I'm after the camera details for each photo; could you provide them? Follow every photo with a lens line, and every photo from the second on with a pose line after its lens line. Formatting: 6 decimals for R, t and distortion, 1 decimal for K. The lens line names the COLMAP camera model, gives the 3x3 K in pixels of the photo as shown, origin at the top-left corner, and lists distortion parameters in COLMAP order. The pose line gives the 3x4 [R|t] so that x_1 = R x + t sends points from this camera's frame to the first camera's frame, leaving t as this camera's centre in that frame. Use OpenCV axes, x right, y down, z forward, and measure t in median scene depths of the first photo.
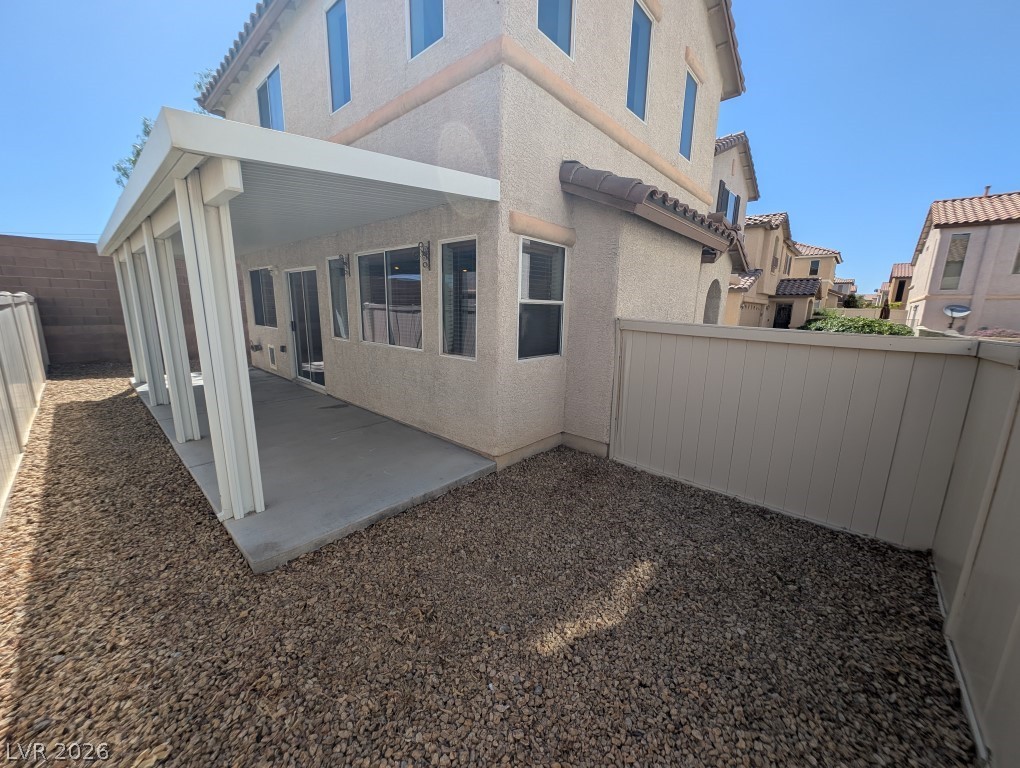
lens RADIAL K [[383.0, 0, 512.1], [0, 383.0, 383.6], [0, 0, 1]] dist [0.006007, -0.001132]
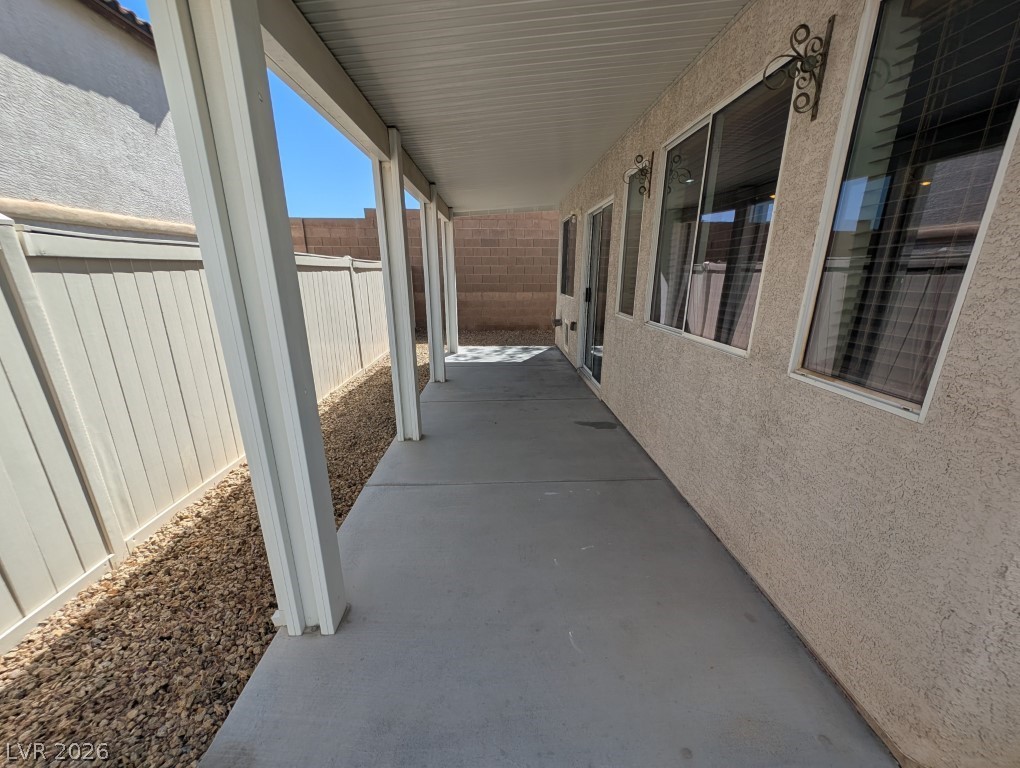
lens RADIAL K [[446.2, 0, 510.5], [0, 446.2, 432.7], [0, 0, 1]] dist [-0.011437, 0.000163]
pose [[0.693238, 0.222860, -0.685387, -0.070890], [-0.125390, 0.973782, 0.189807, -0.065342], [0.709718, -0.045641, 0.703006, 0.508124]]
